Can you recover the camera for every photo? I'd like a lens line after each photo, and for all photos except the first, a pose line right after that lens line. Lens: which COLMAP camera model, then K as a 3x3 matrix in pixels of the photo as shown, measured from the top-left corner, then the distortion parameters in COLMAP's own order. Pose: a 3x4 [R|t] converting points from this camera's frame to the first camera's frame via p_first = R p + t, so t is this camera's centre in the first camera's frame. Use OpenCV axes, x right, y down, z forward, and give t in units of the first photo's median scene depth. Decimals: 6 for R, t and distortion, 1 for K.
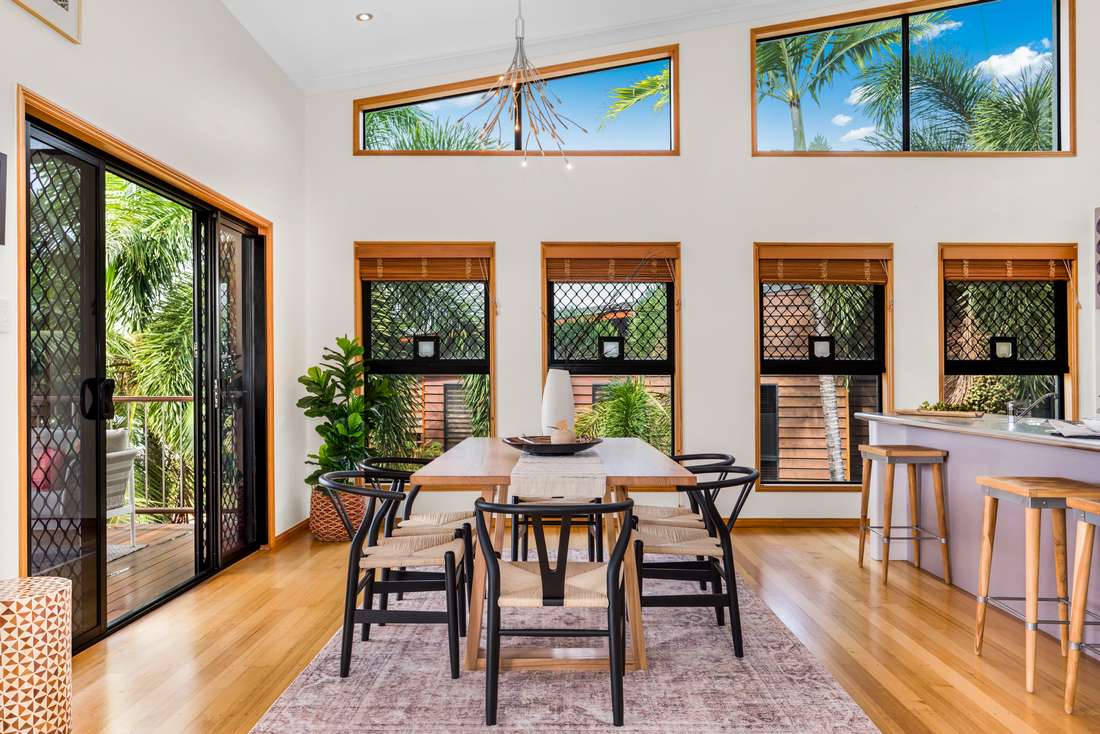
lens RADIAL K [[797.4, 0, 548.5], [0, 797.4, 378.7], [0, 0, 1]] dist [-0.003341, -0.000073]
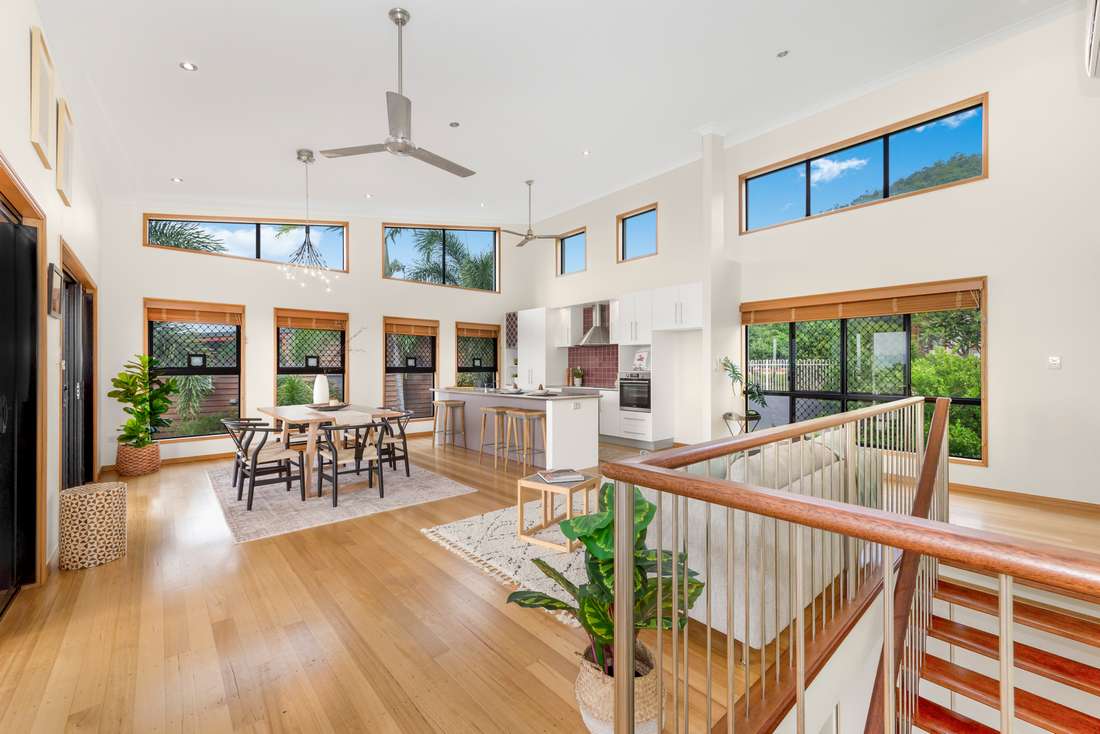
lens RADIAL K [[441.2, 0, 568.8], [0, 441.2, 367.2], [0, 0, 1]] dist [-0.017973, -0.000046]
pose [[0.725369, -0.001853, 0.688358, -0.224455], [0.004023, 0.999991, -0.001547, -0.019306], [-0.688349, 0.003891, 0.725370, -0.281524]]
